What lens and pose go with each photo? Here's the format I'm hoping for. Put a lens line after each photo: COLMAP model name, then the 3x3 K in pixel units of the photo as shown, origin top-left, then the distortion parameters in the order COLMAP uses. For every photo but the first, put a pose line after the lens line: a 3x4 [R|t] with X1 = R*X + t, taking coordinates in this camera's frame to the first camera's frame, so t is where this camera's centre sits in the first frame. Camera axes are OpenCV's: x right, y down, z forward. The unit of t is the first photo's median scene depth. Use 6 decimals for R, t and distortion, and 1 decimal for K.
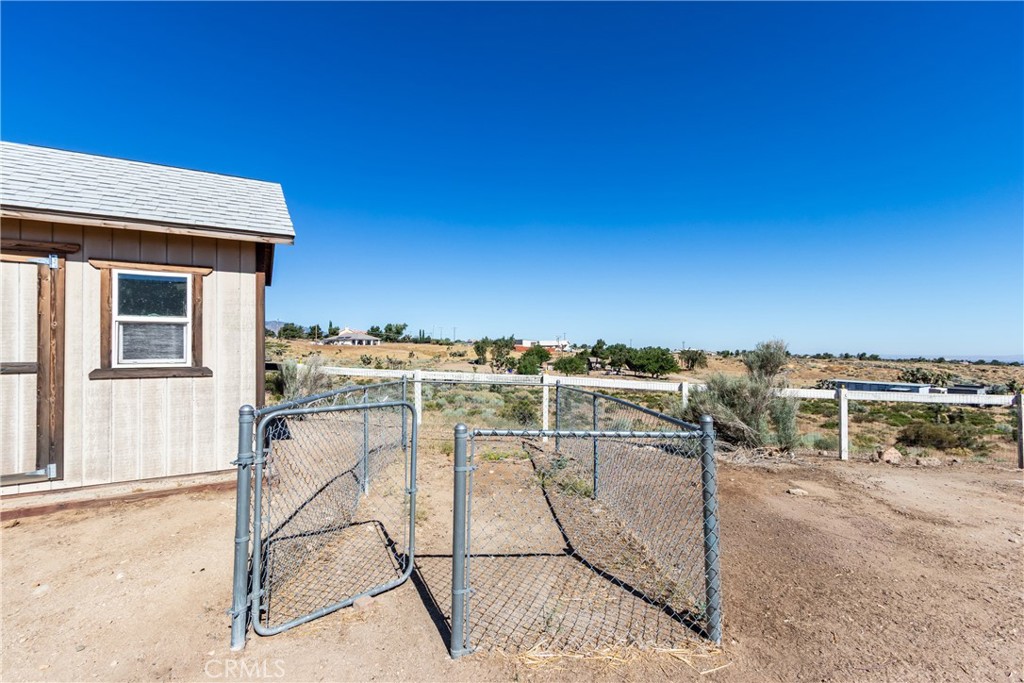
lens RADIAL K [[465.6, 0, 497.7], [0, 465.6, 345.3], [0, 0, 1]] dist [0.006165, -0.000408]
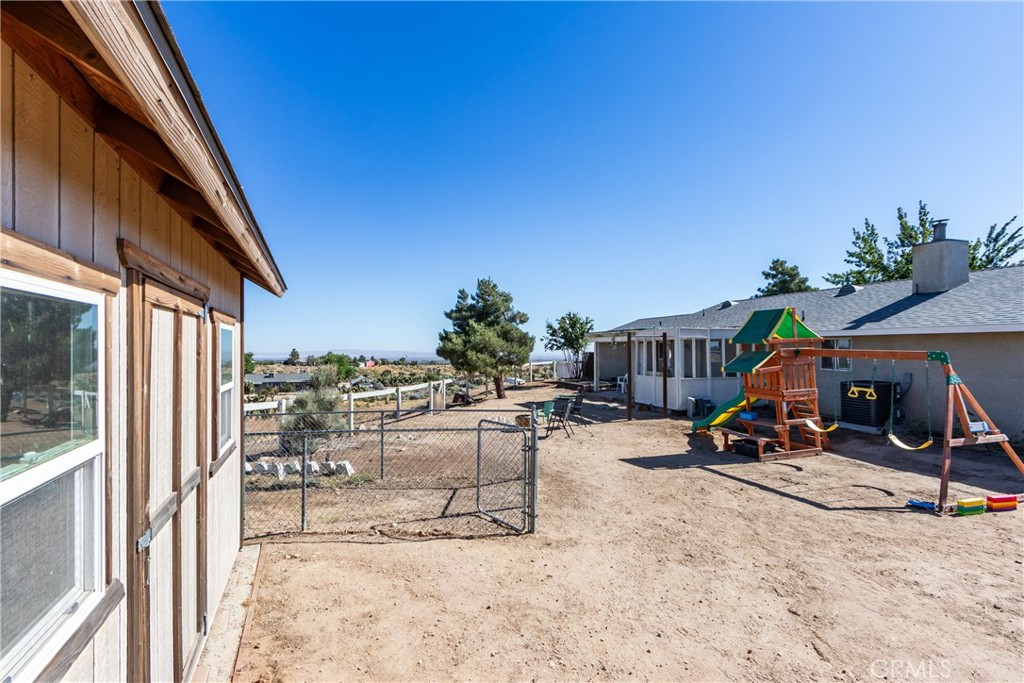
lens RADIAL K [[465.6, 0, 497.7], [0, 465.6, 345.3], [0, 0, 1]] dist [0.006165, -0.000408]
pose [[0.135123, 0.008038, 0.990796, -1.350011], [-0.010465, 0.999923, -0.006685, -0.115196], [-0.990774, -0.009465, 0.135197, 0.424675]]
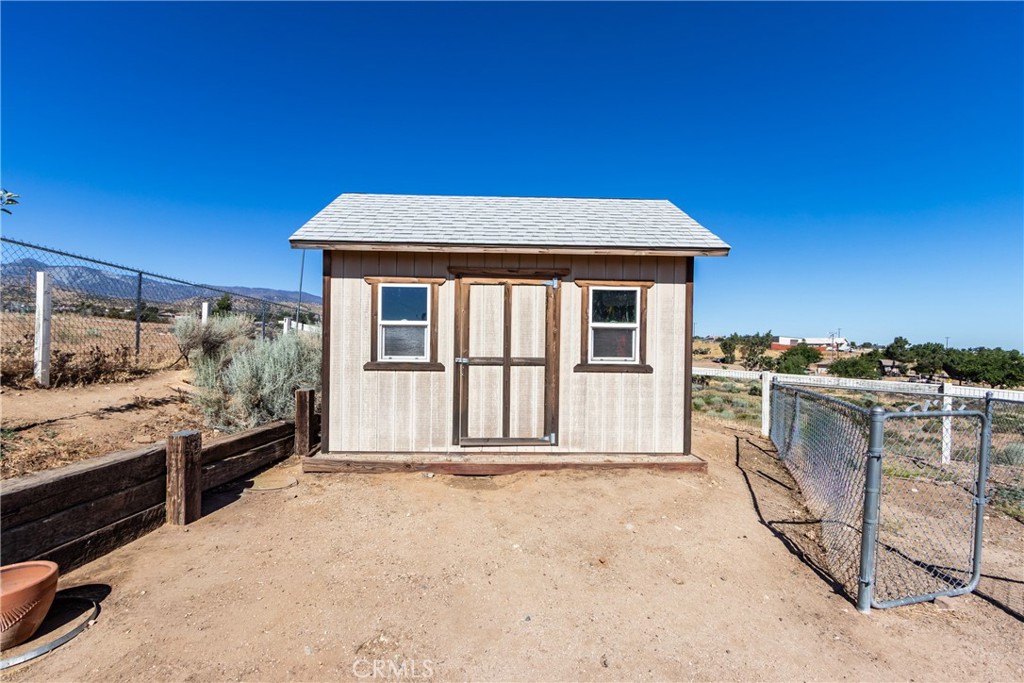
lens RADIAL K [[465.6, 0, 497.7], [0, 465.6, 345.3], [0, 0, 1]] dist [0.006165, -0.000408]
pose [[0.886505, 0.016606, -0.462422, -0.402789], [-0.012056, 0.999845, 0.012794, -0.013282], [0.462563, -0.005767, 0.886568, -0.224045]]
